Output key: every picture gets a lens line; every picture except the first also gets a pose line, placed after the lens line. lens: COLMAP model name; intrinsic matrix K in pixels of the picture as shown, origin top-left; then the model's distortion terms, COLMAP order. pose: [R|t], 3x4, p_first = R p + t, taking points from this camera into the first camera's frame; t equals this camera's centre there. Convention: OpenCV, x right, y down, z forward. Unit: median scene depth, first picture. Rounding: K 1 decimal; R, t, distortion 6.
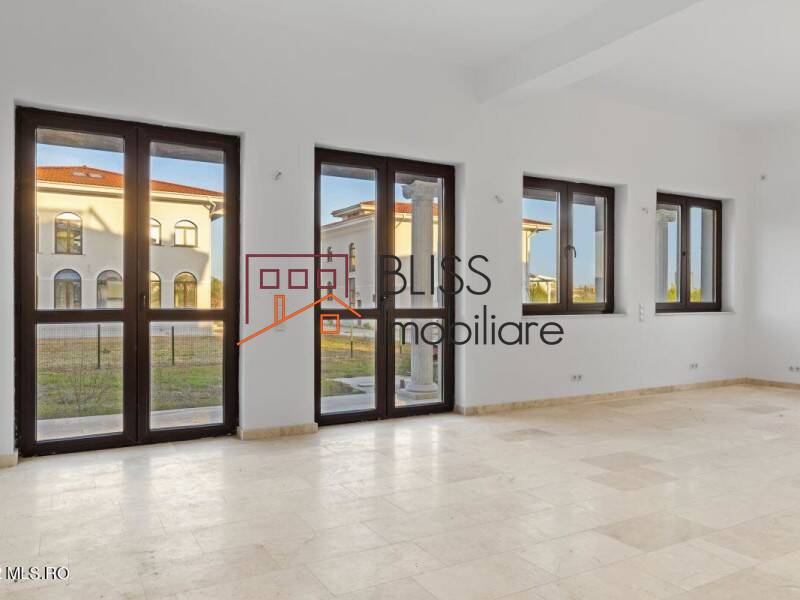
lens RADIAL K [[602.8, 0, 402.2], [0, 602.8, 300.3], [0, 0, 1]] dist [0.003357, -0.001914]
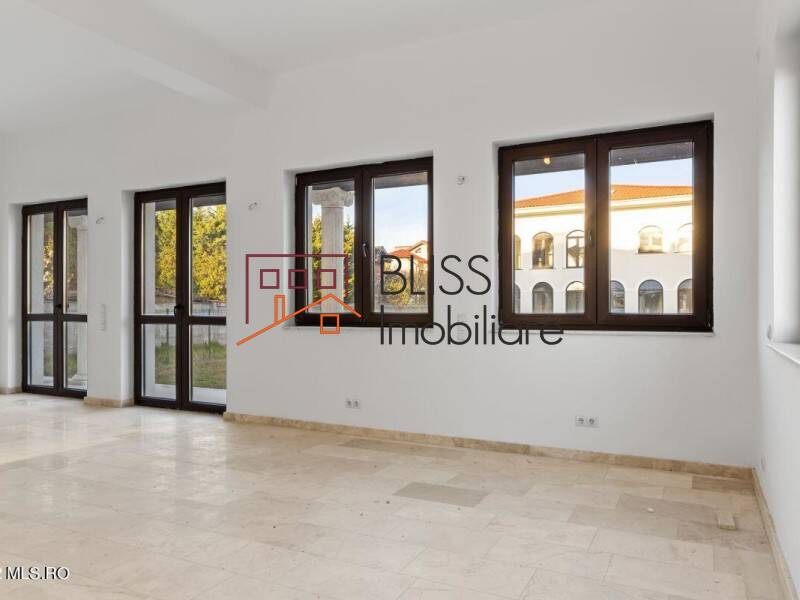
lens RADIAL K [[602.8, 0, 401.8], [0, 602.8, 303.9], [0, 0, 1]] dist [0.003357, -0.001914]
pose [[0.541770, -0.002549, -0.840523, 0.539802], [0.001688, 0.999997, -0.001945, -0.004432], [0.840525, -0.000365, 0.541773, 0.323917]]
